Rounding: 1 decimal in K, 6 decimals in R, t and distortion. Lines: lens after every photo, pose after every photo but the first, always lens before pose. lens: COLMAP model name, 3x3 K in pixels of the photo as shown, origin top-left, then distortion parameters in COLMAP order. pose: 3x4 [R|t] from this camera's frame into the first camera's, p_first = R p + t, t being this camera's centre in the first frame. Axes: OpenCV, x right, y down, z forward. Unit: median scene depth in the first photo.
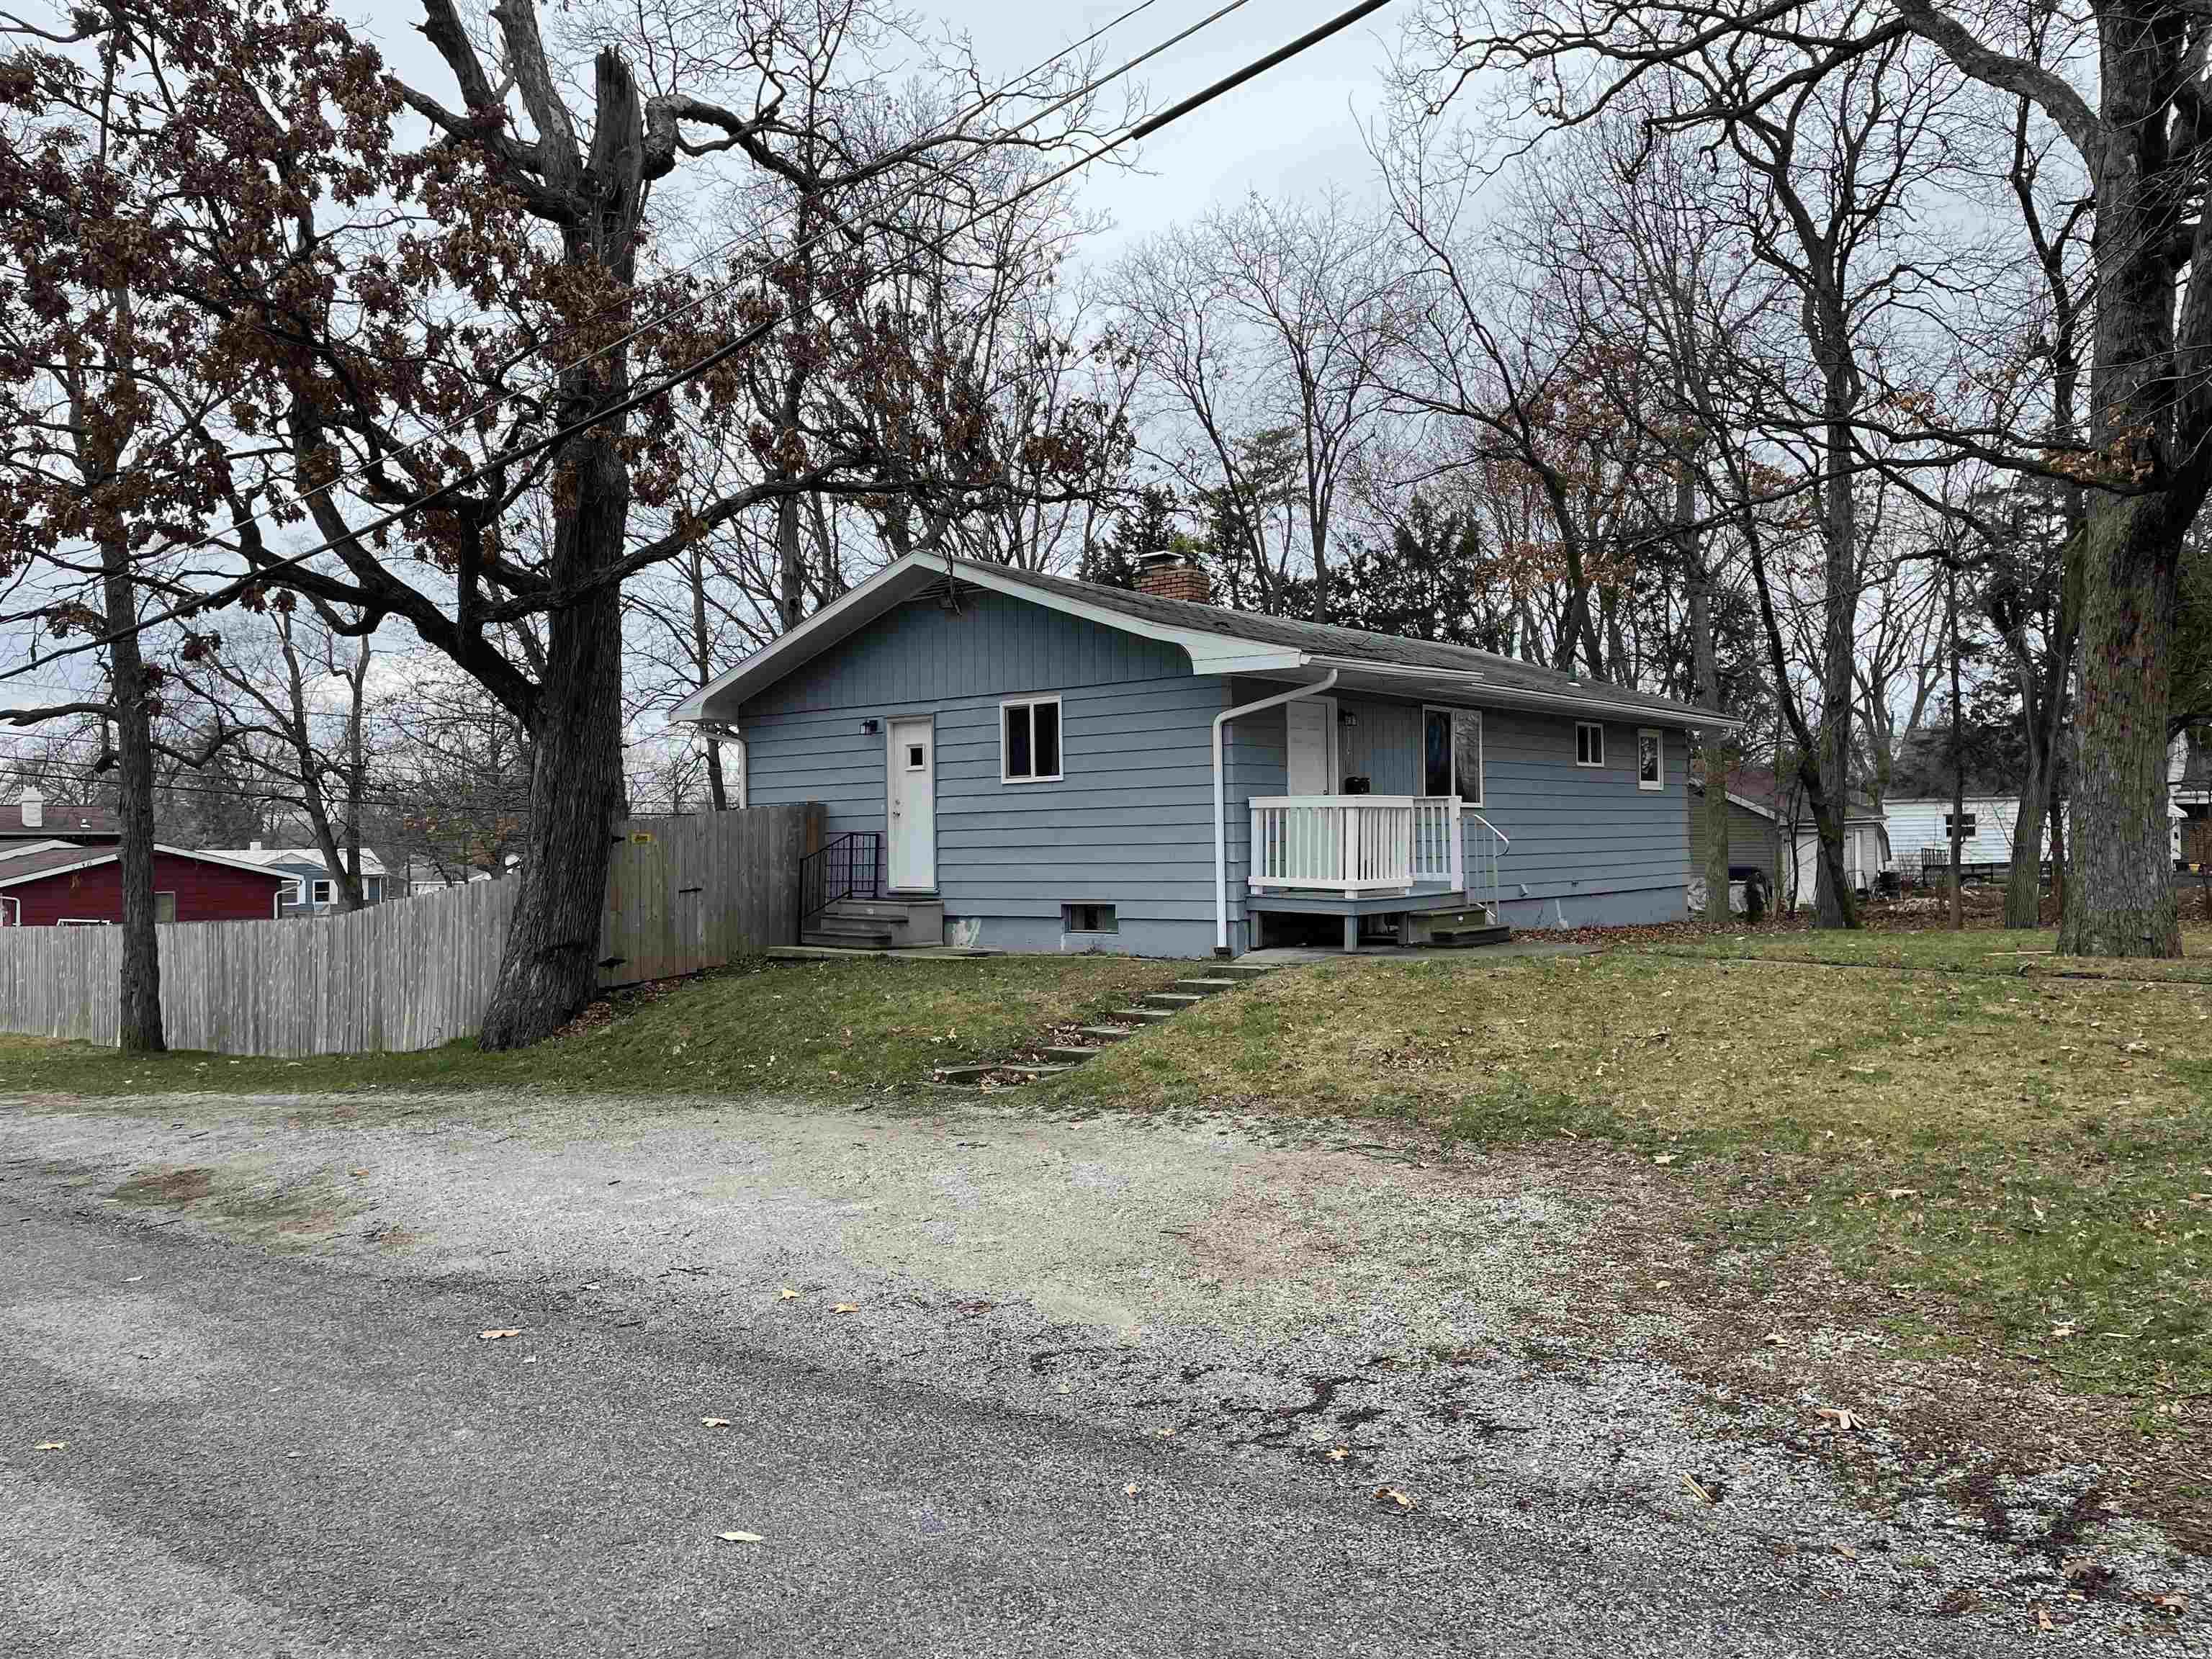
lens RADIAL K [[1674.7, 0, 1108.8], [0, 1674.7, 836.4], [0, 0, 1]] dist [0.048912, -0.007994]
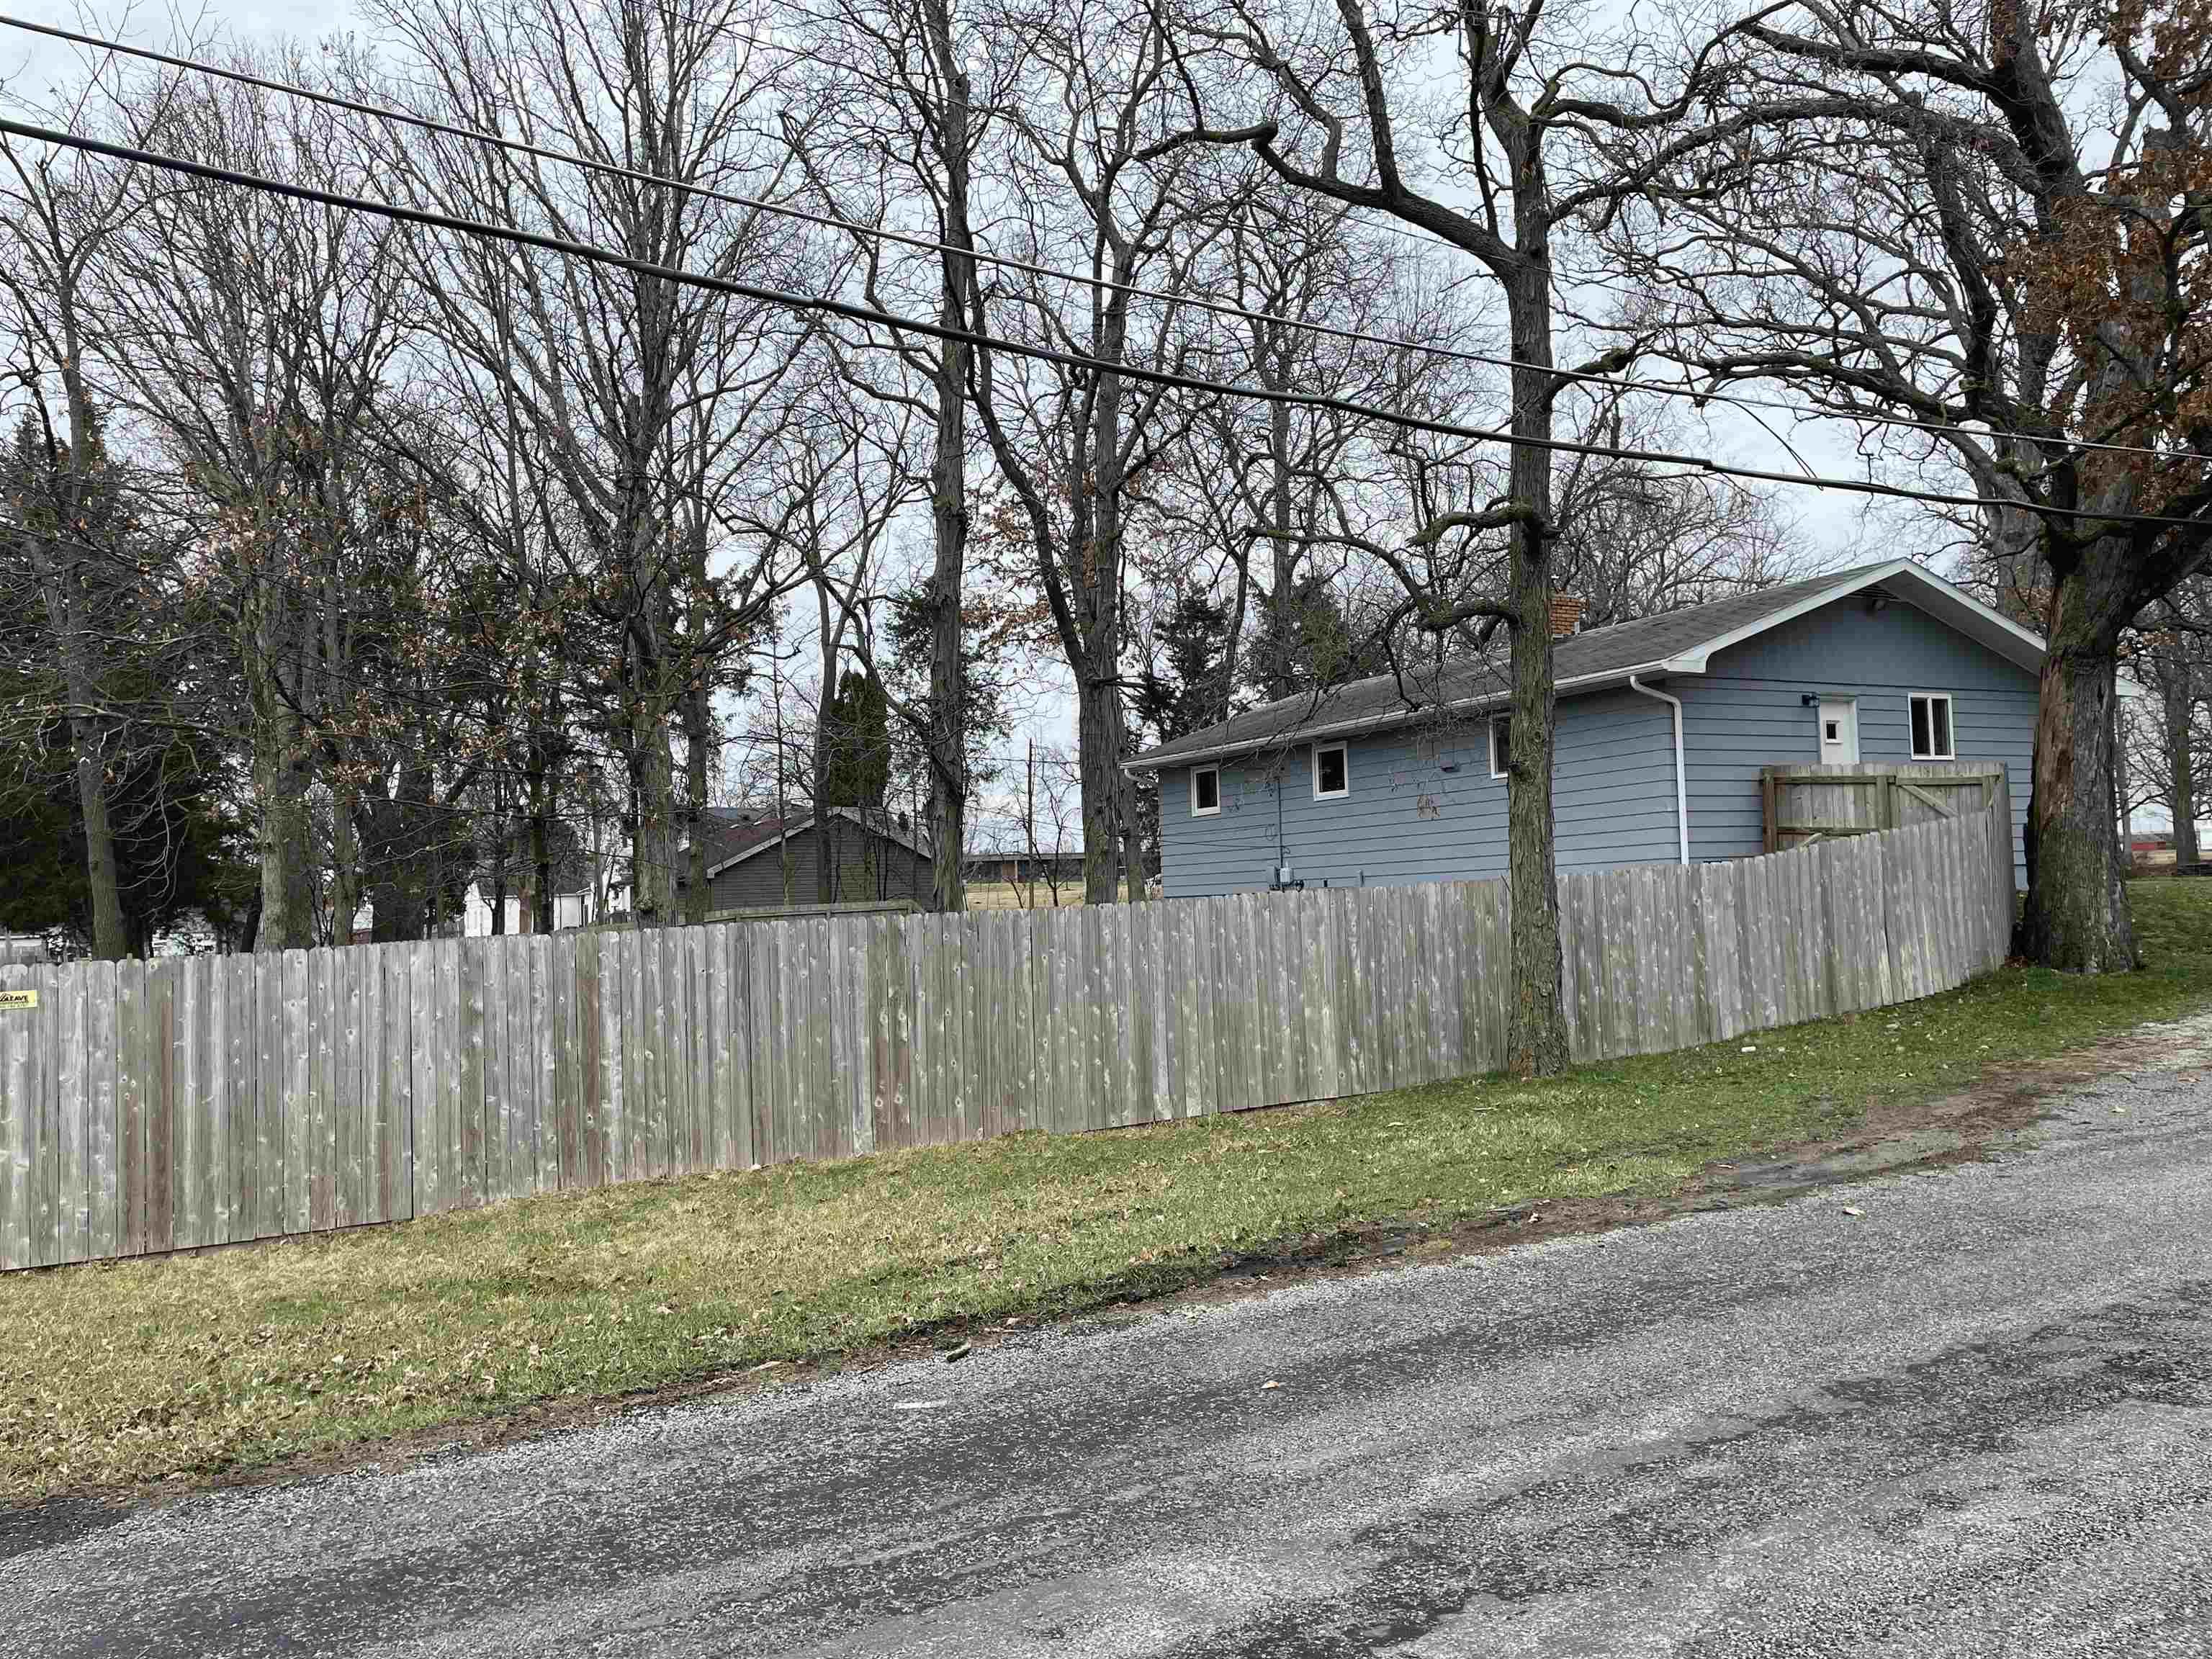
lens RADIAL K [[1674.7, 0, 1105.4], [0, 1674.7, 834.0], [0, 0, 1]] dist [0.048912, -0.007994]
pose [[0.392250, 0.047010, 0.918657, -1.462635], [0.022538, 0.997902, -0.060688, 0.086570], [-0.919582, 0.044510, 0.390368, 1.088989]]
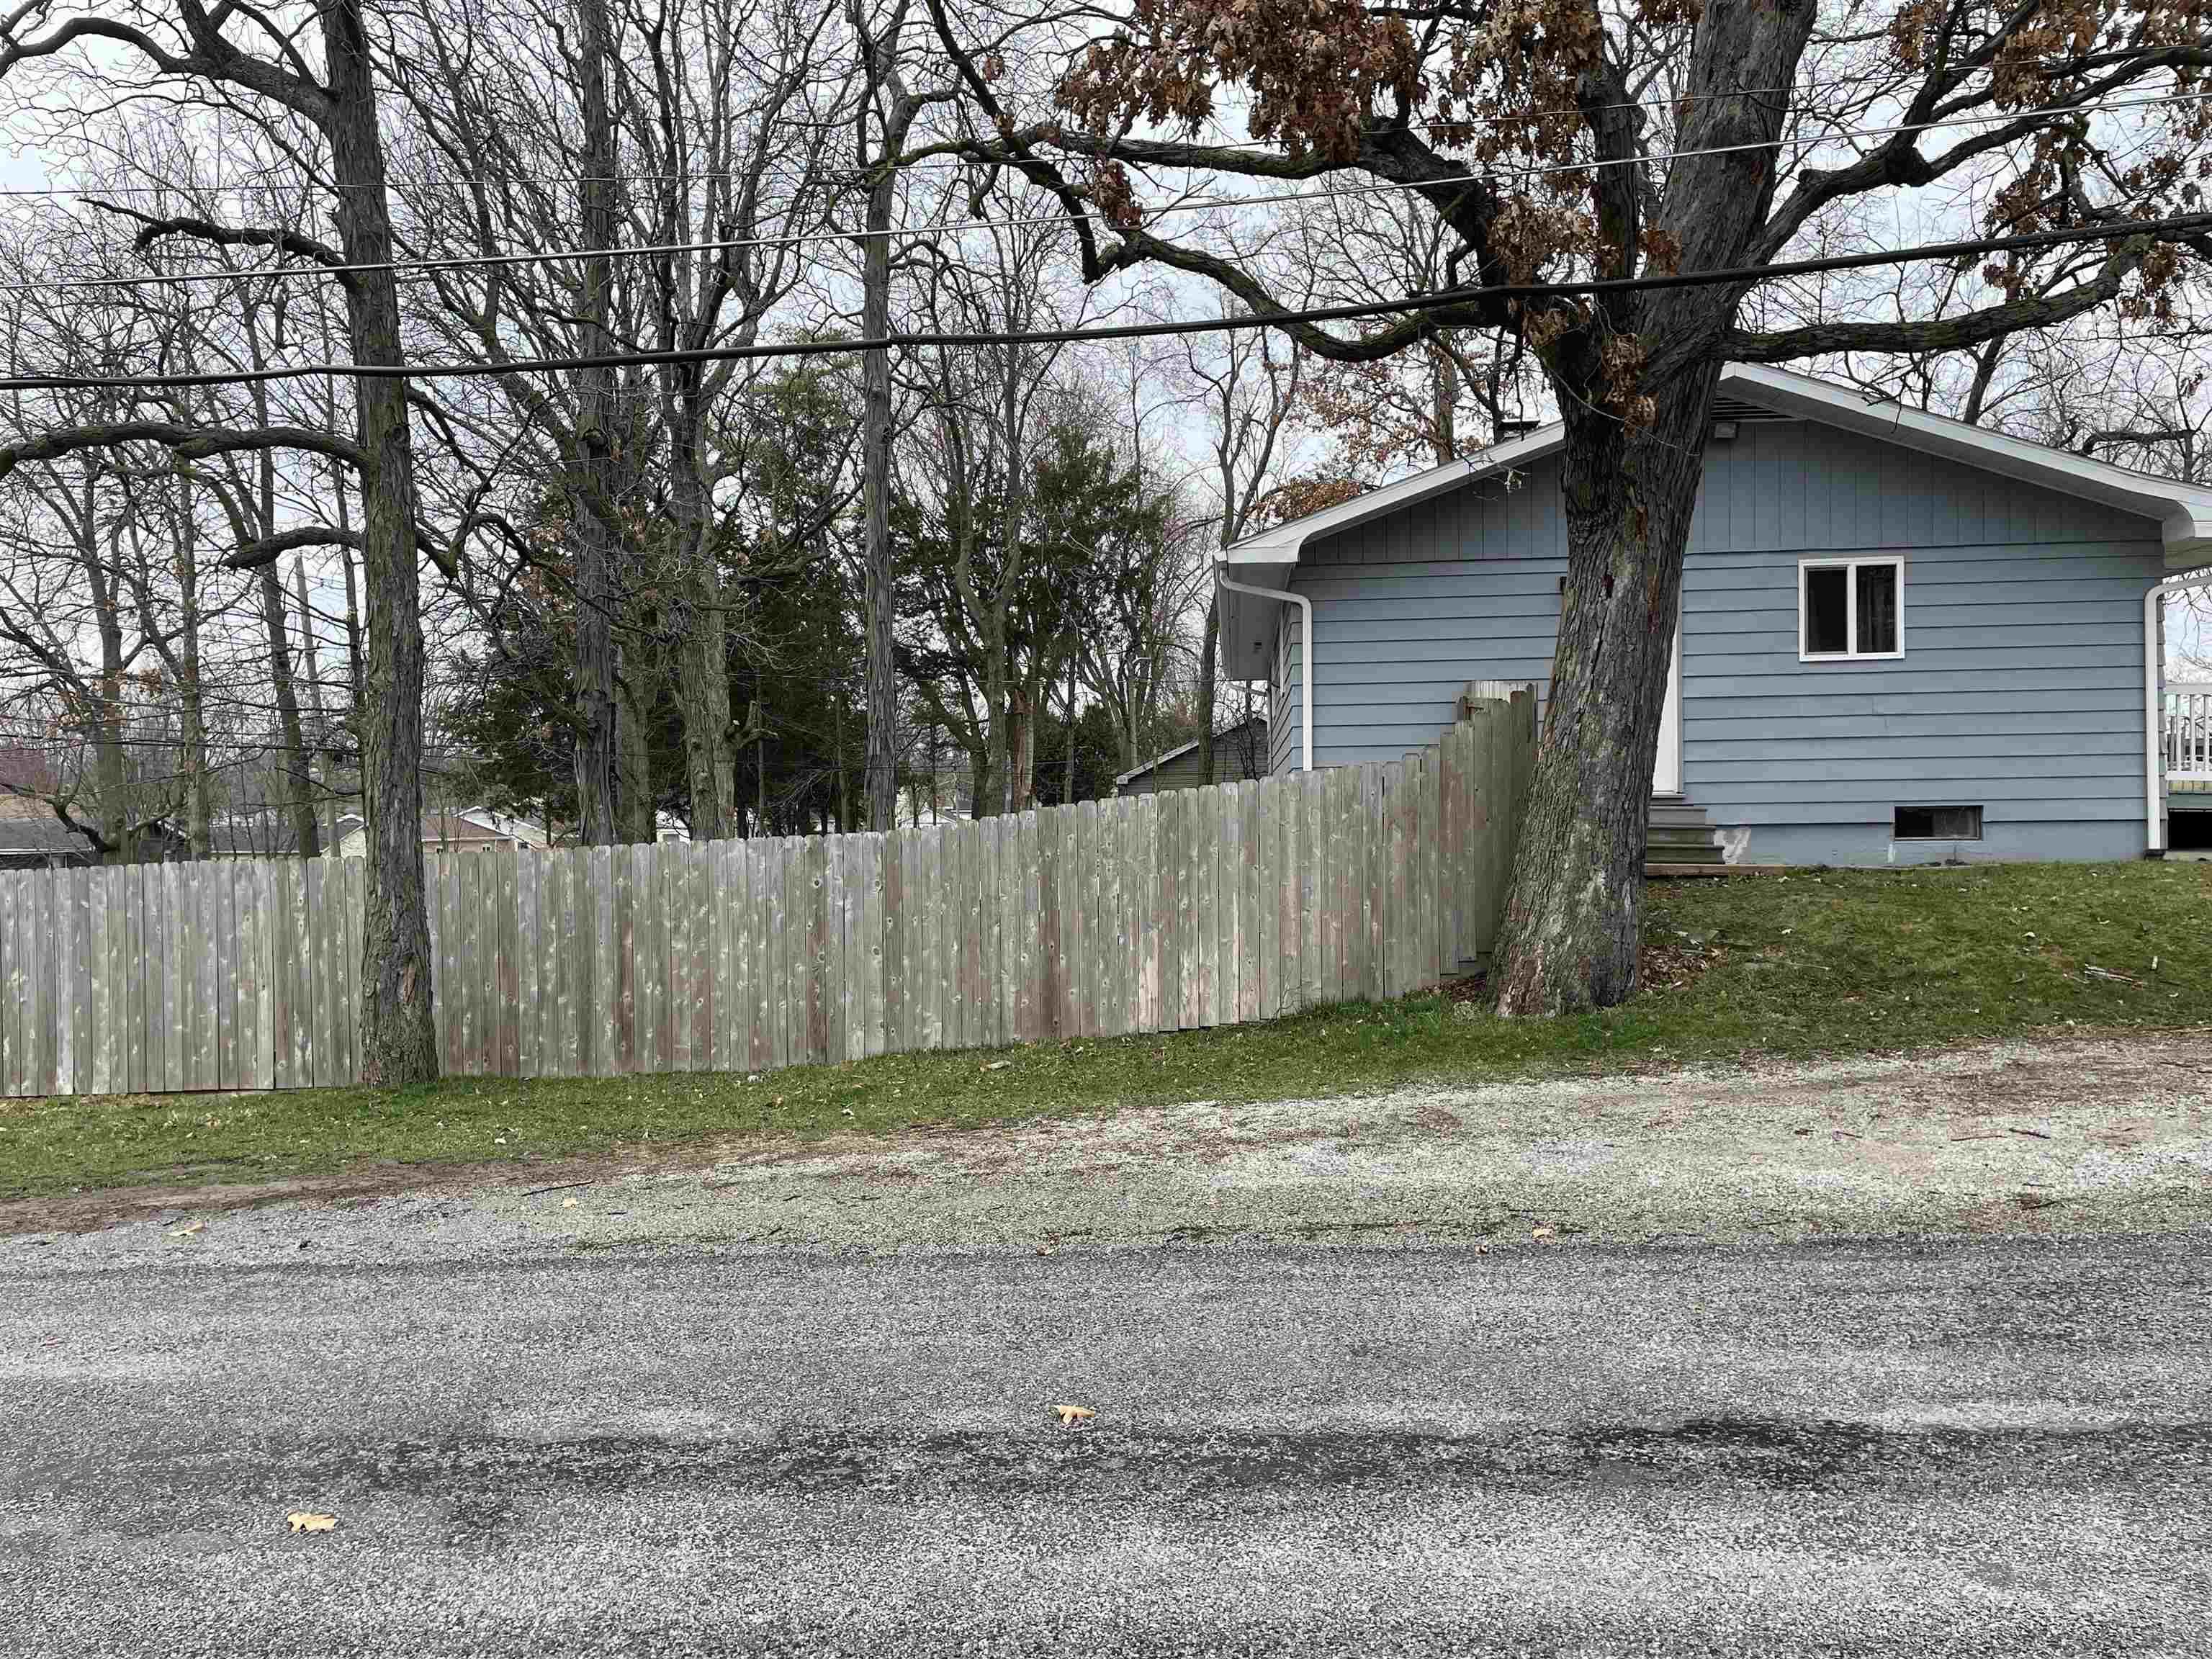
lens RADIAL K [[1674.7, 0, 1105.5], [0, 1674.7, 832.9], [0, 0, 1]] dist [0.048912, -0.007994]
pose [[0.827243, 0.002600, 0.561838, -0.827223], [-0.003765, 0.999992, 0.000916, 0.054153], [-0.561832, -0.002873, 0.827246, 0.522693]]
